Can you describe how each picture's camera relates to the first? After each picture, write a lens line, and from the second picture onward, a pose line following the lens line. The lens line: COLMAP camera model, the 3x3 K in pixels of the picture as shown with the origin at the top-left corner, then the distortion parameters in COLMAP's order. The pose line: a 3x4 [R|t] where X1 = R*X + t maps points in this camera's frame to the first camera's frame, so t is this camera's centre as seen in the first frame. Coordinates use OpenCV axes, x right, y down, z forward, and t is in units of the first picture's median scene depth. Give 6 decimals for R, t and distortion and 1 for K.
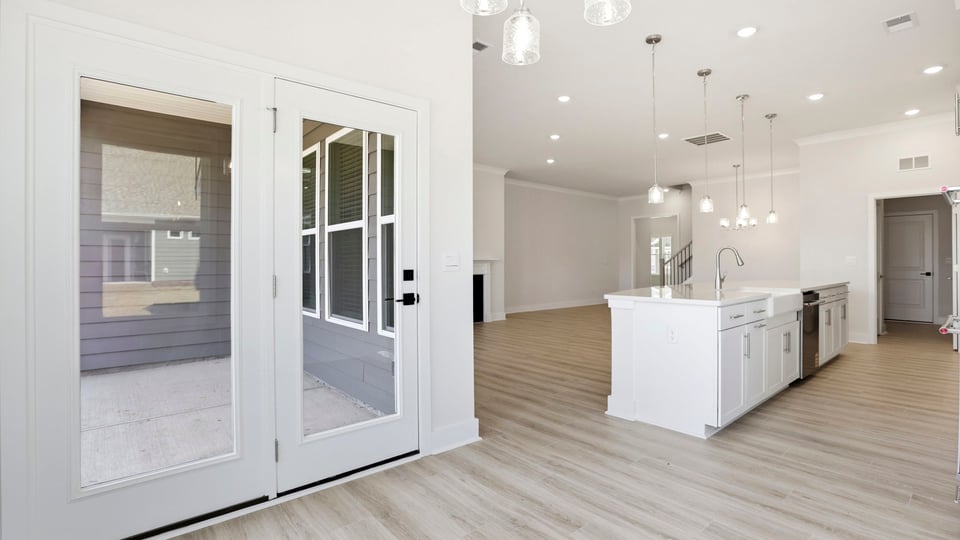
lens RADIAL K [[442.8, 0, 482.4], [0, 442.8, 260.3], [0, 0, 1]] dist [-0.037316, 0.003088]
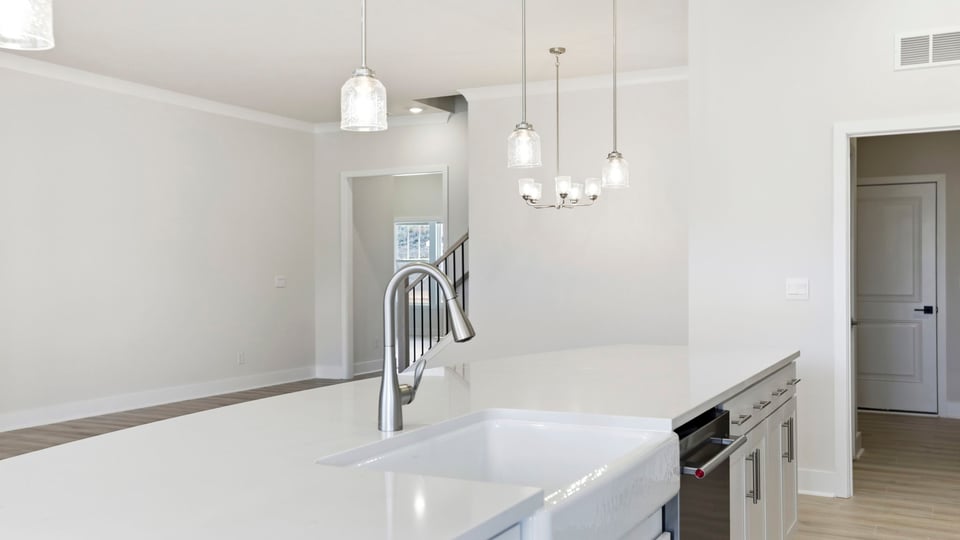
lens RADIAL K [[898.9, 0, 474.9], [0, 898.9, 267.5], [0, 0, 1]] dist [-0.005021, 0.000000]
pose [[0.926622, -0.001047, 0.375993, 0.282215], [0.000679, 0.999999, 0.001110, -0.021540], [-0.375994, -0.000774, 0.926622, 0.363918]]
